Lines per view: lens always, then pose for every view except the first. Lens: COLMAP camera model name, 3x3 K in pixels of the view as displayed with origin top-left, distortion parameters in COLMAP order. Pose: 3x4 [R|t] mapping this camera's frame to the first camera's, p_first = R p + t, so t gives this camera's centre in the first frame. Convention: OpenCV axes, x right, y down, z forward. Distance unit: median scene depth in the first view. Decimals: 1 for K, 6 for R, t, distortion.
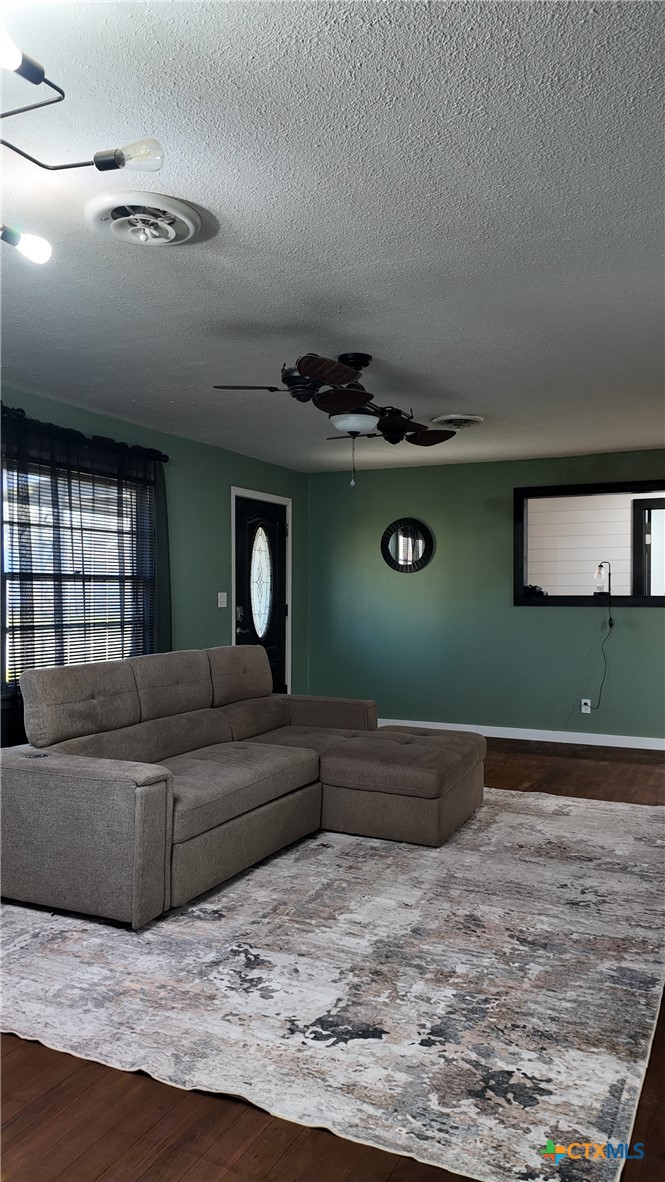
lens RADIAL K [[843.8, 0, 332.5], [0, 843.8, 591.0], [0, 0, 1]] dist [0.084950, -0.111445]
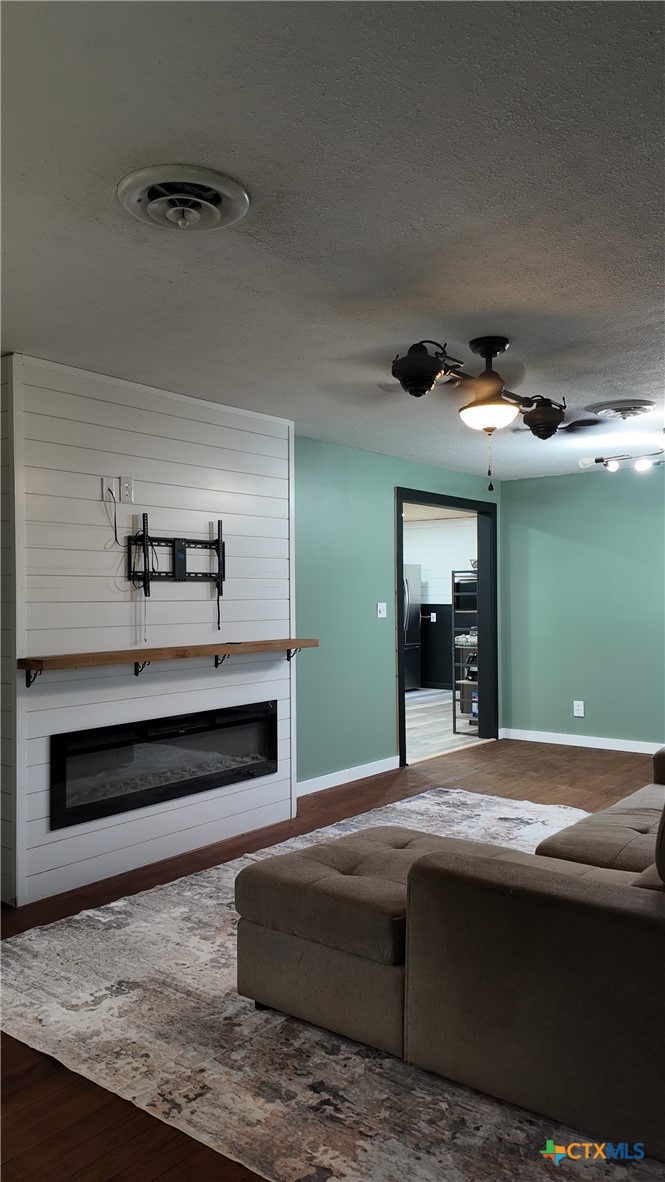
lens RADIAL K [[867.3, 0, 372.7], [0, 867.3, 588.6], [0, 0, 1]] dist [0.134409, -0.250062]
pose [[-0.982412, 0.001715, 0.186717, -0.030891], [0.002257, 0.999994, 0.002688, -0.030976], [-0.186711, 0.003062, -0.982410, 2.468135]]
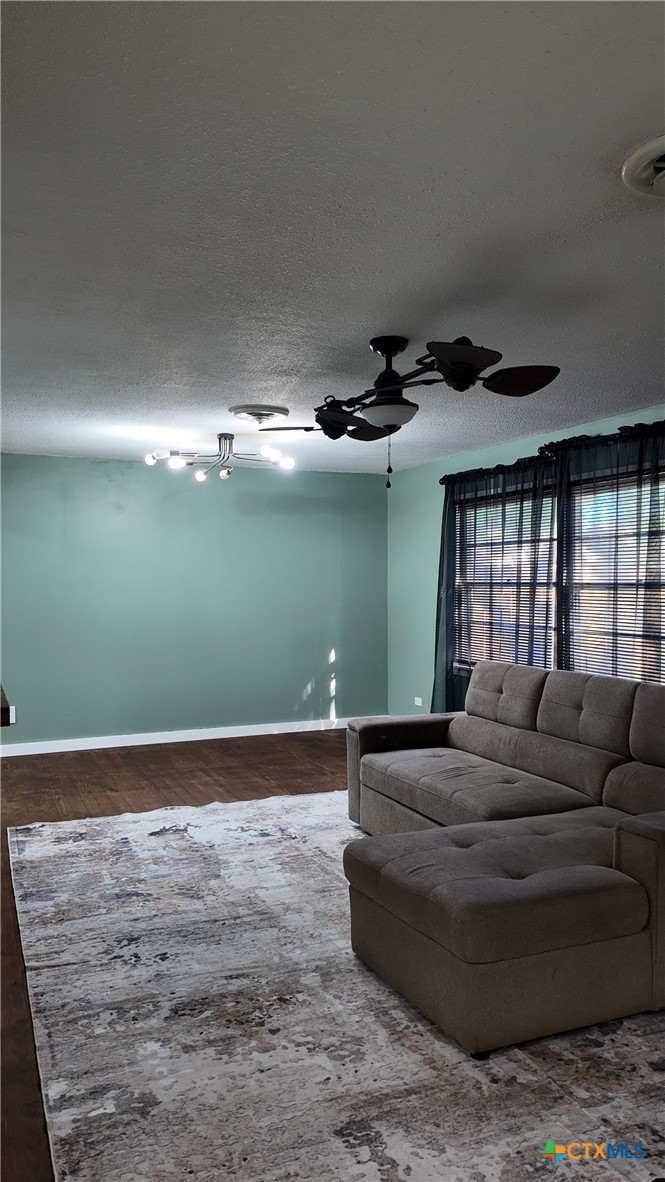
lens RADIAL K [[843.8, 0, 332.5], [0, 843.8, 591.0], [0, 0, 1]] dist [0.084950, -0.111445]
pose [[-0.657859, 0.009694, -0.753078, 0.945852], [-0.001813, 0.999894, 0.014454, -0.035357], [0.753138, 0.010874, -0.657772, 1.999587]]
